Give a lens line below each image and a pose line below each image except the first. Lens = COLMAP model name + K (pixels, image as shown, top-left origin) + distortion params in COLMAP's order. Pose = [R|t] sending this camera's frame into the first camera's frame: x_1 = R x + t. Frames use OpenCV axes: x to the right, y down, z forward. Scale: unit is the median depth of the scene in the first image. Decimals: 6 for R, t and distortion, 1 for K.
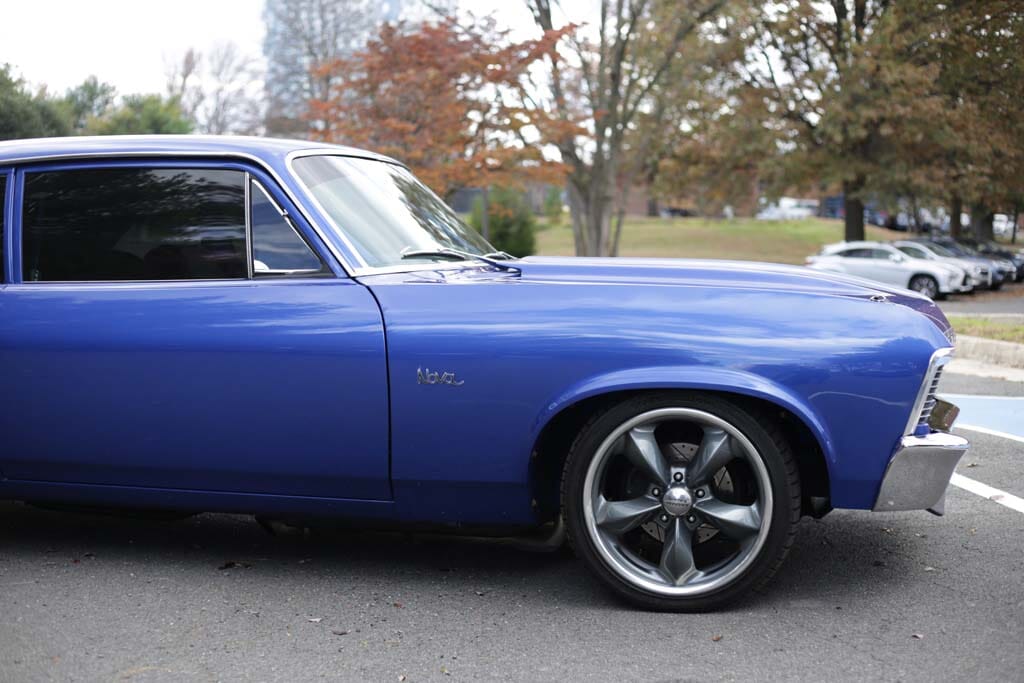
lens RADIAL K [[1495.5, 0, 512.0], [0, 1495.5, 341.5], [0, 0, 1]] dist [-0.004256, -0.040580]
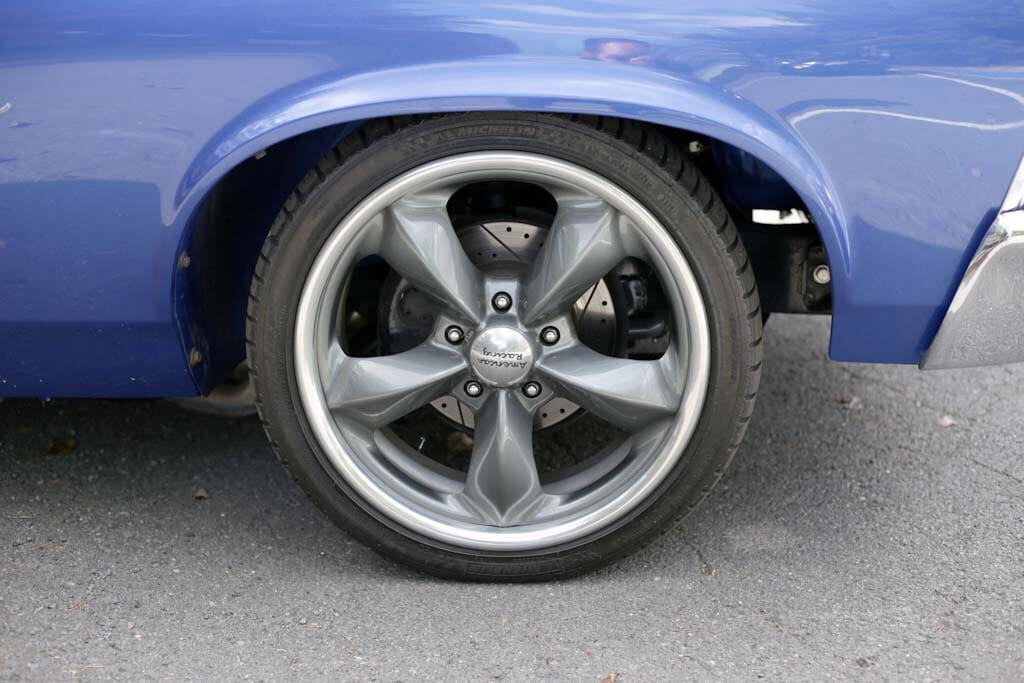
lens RADIAL K [[1495.5, 0, 512.0], [0, 1495.5, 341.5], [0, 0, 1]] dist [-0.004256, -0.040580]
pose [[0.986553, -0.050852, 0.155332, 0.042164], [0.013826, 0.972927, 0.230700, -0.003675], [-0.162858, -0.225450, 0.960546, 0.554815]]
